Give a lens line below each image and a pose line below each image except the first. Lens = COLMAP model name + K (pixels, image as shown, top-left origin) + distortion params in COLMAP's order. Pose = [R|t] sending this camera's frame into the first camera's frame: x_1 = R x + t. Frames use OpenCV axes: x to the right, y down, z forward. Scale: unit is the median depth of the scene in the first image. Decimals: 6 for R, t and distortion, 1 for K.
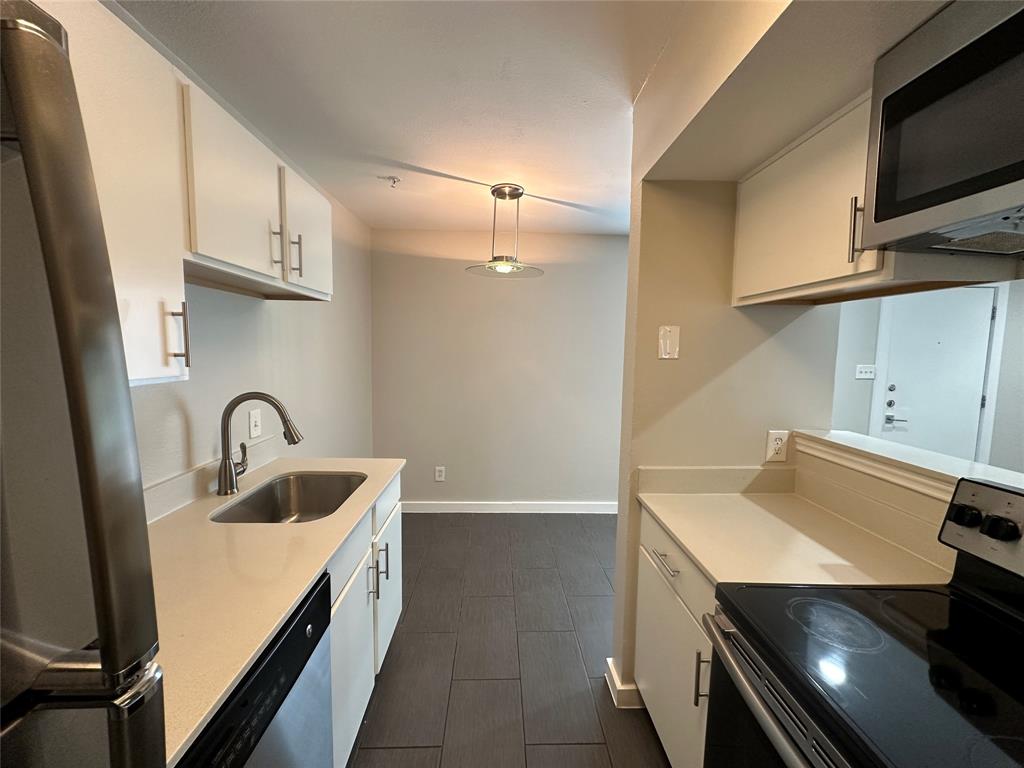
lens RADIAL K [[407.6, 0, 510.2], [0, 407.6, 383.7], [0, 0, 1]] dist [-0.000267, -0.000043]
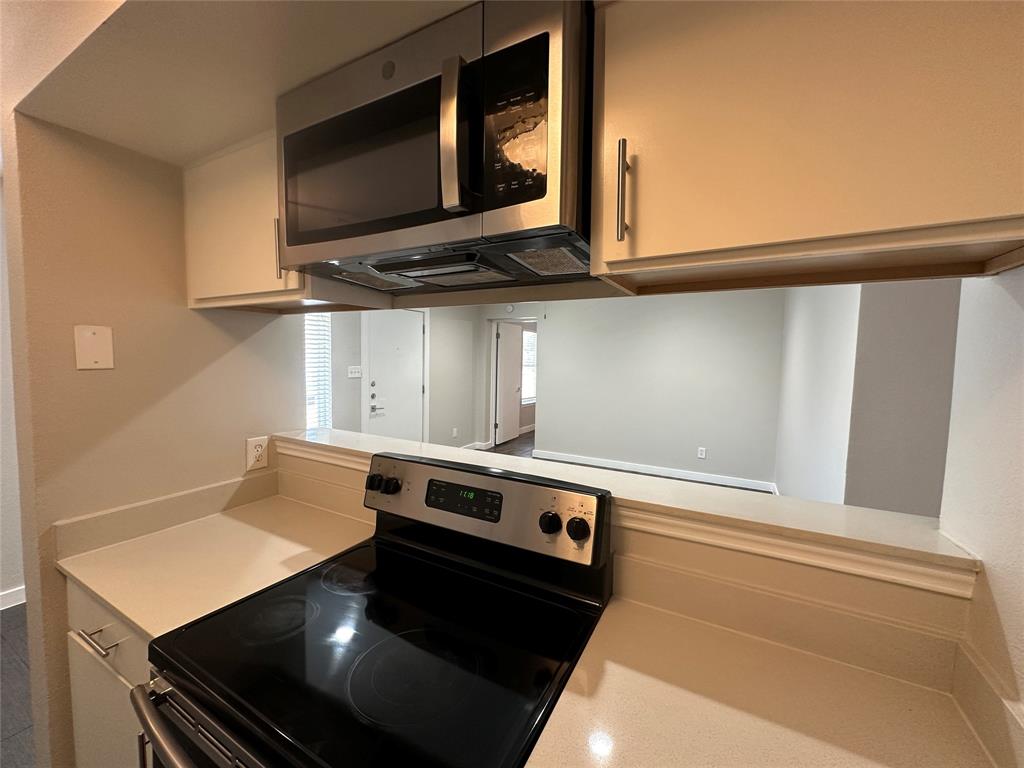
lens RADIAL K [[407.6, 0, 510.2], [0, 407.6, 383.7], [0, 0, 1]] dist [-0.000267, -0.000043]
pose [[0.509831, -0.061431, 0.858078, 0.130458], [0.064588, 0.997365, 0.033028, -0.009461], [-0.857846, 0.038583, 0.512456, -0.047545]]
